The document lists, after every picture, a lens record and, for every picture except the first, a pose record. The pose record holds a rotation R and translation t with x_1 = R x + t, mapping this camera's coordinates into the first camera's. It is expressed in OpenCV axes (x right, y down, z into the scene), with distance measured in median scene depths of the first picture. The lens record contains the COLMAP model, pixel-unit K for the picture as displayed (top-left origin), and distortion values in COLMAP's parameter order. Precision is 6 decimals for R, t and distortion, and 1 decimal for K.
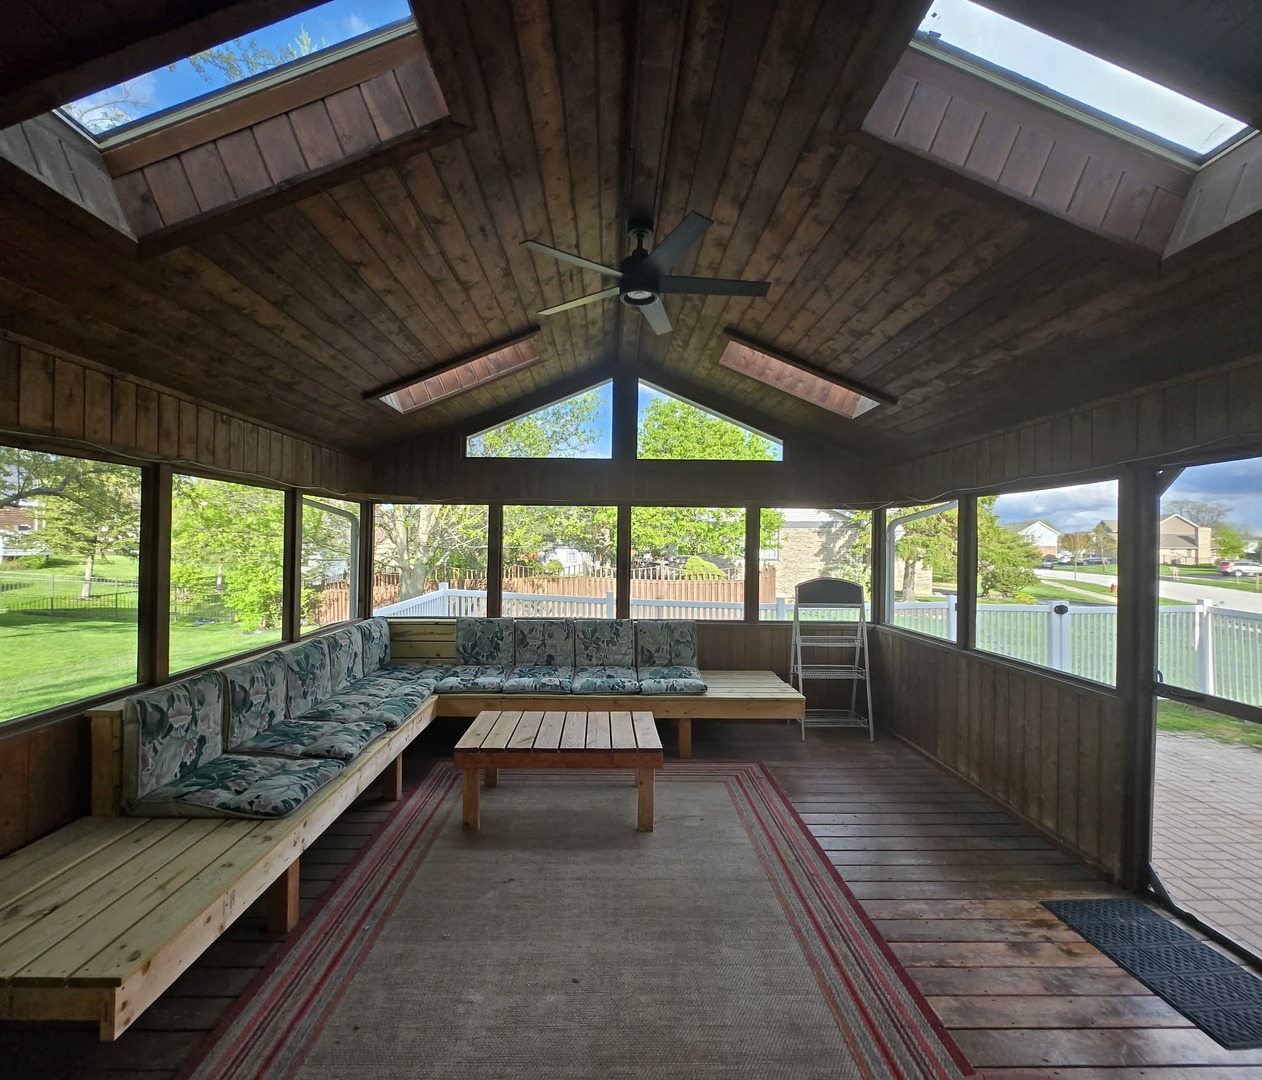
lens RADIAL K [[558.9, 0, 614.8], [0, 558.9, 540.7], [0, 0, 1]] dist [-0.001745, 0.000151]
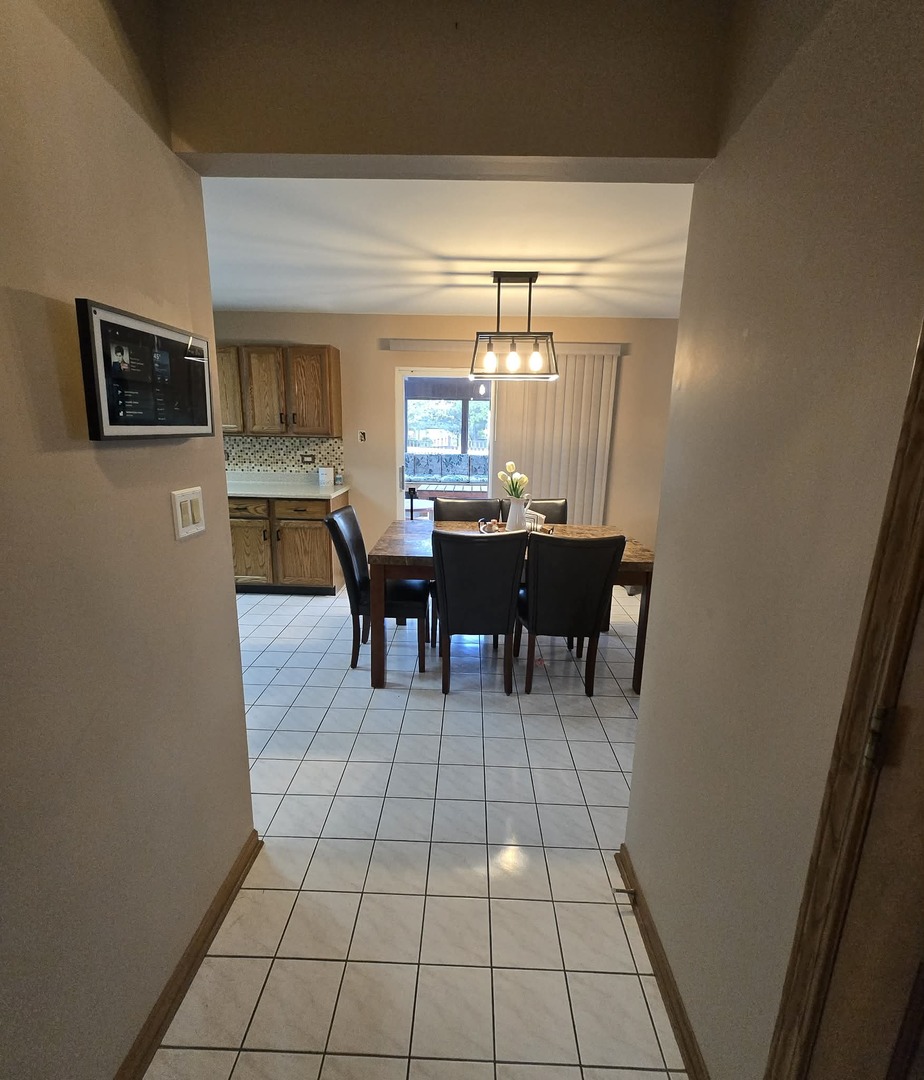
lens RADIAL K [[481.6, 0, 459.8], [0, 481.6, 527.7], [0, 0, 1]] dist [0.000005, 0.000668]
pose [[0.999282, 0.016114, -0.034288, 0.078029], [-0.008397, 0.976731, 0.214304, 0.022496], [0.036944, -0.213862, 0.976165, -1.016193]]
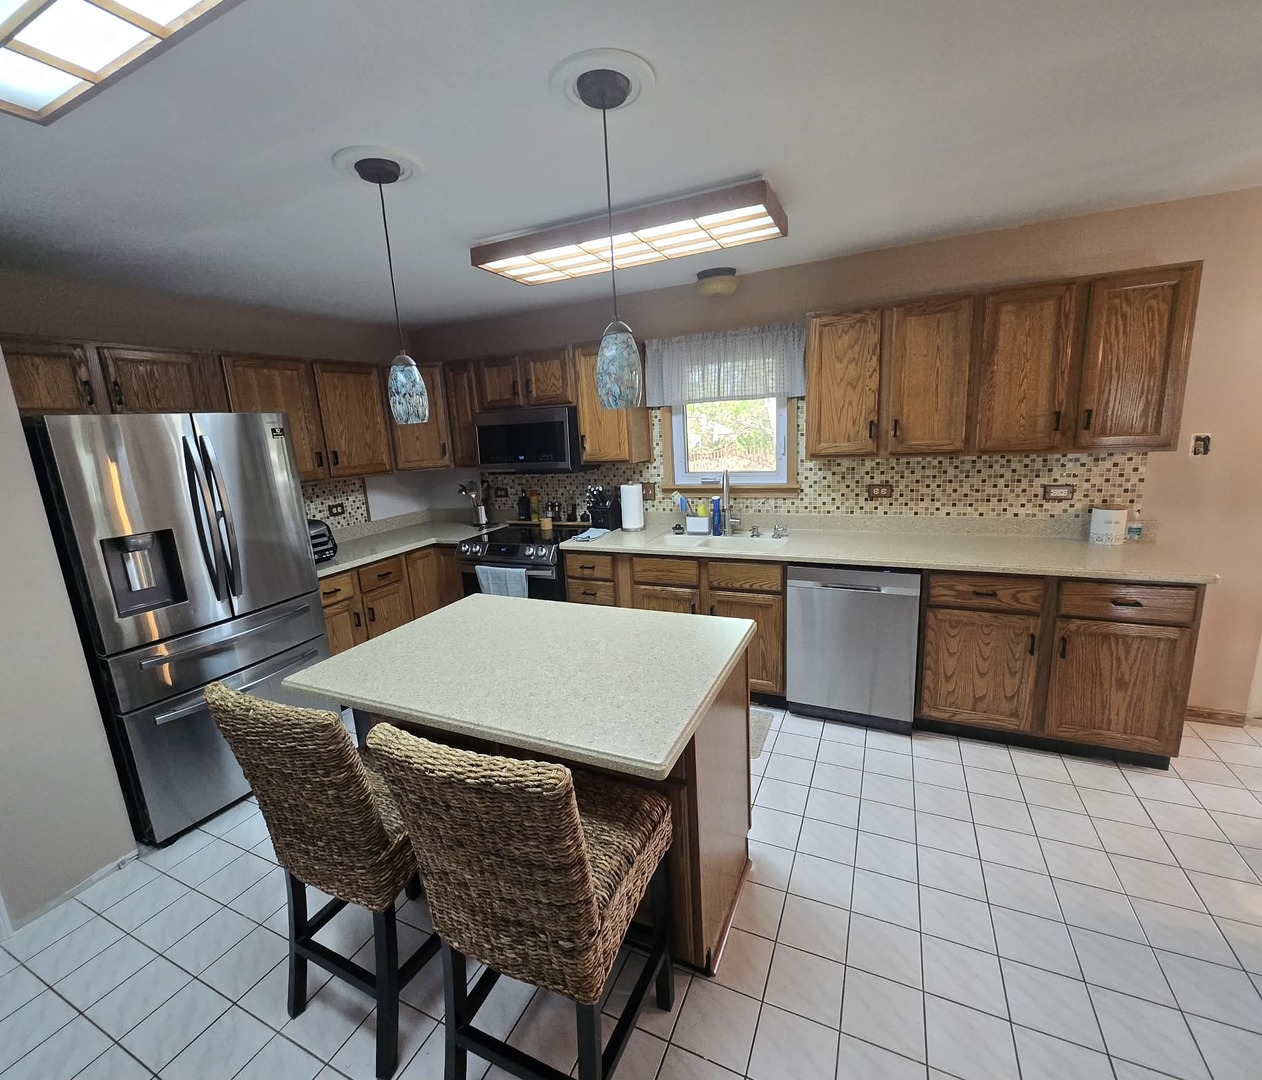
lens RADIAL K [[558.9, 0, 614.8], [0, 558.9, 540.7], [0, 0, 1]] dist [-0.001745, 0.000151]
pose [[0.891026, 0.029142, -0.453016, -0.453794], [0.072502, 0.975992, 0.205386, -0.013154], [0.448125, -0.215848, 0.867521, -0.789077]]
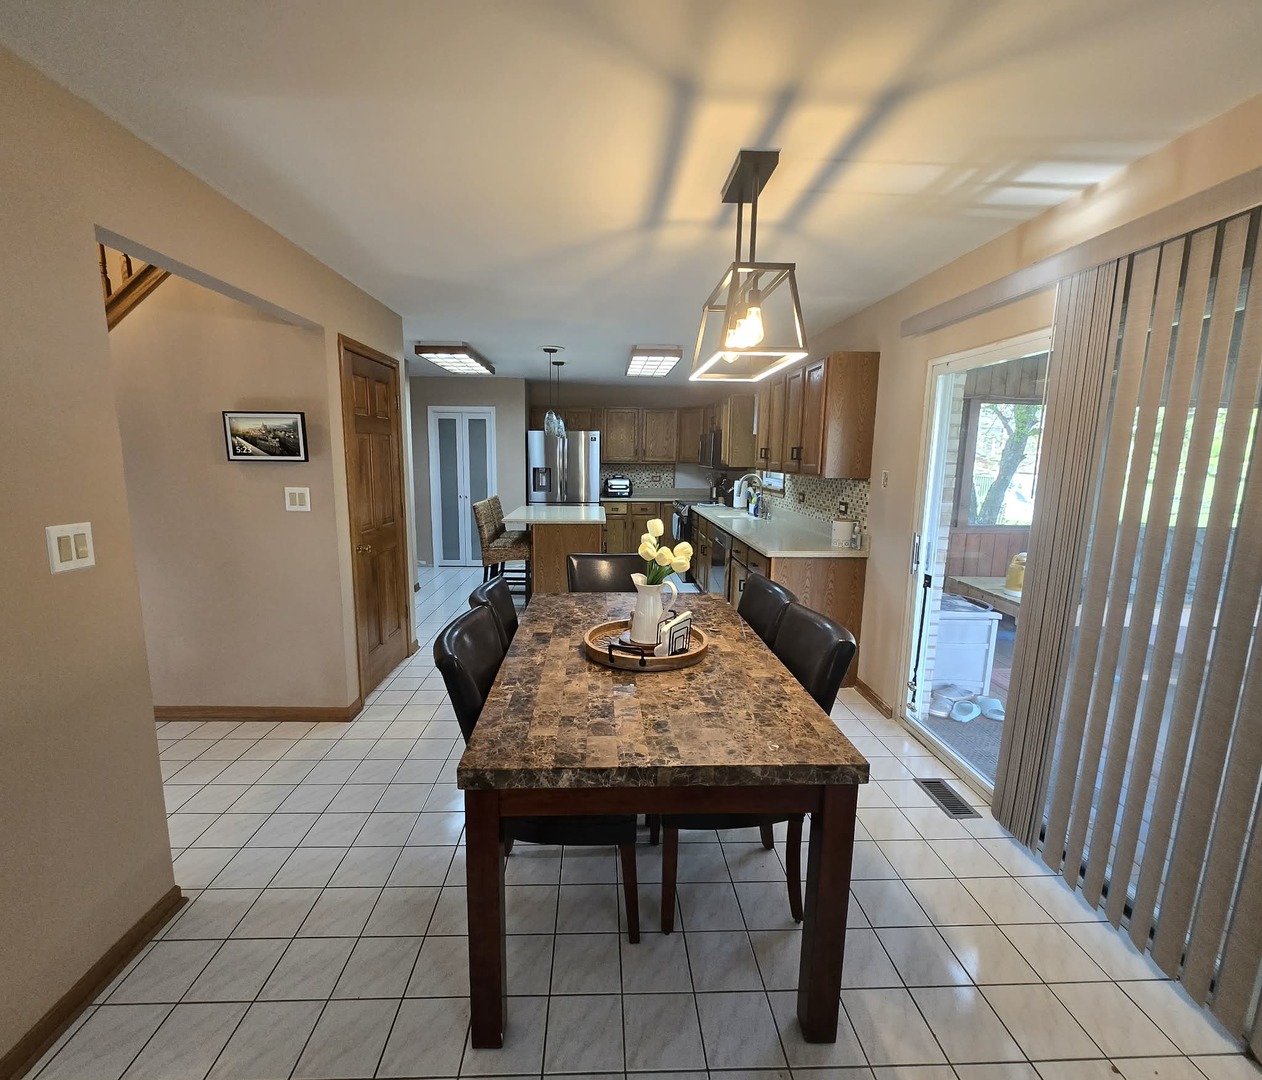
lens RADIAL K [[558.9, 0, 614.8], [0, 558.9, 540.7], [0, 0, 1]] dist [-0.001745, 0.000151]
pose [[0.014766, 0.143946, -0.989475, 0.592558], [-0.003097, 0.989585, 0.143916, 0.028484], [0.999886, 0.000939, 0.015058, -0.354108]]
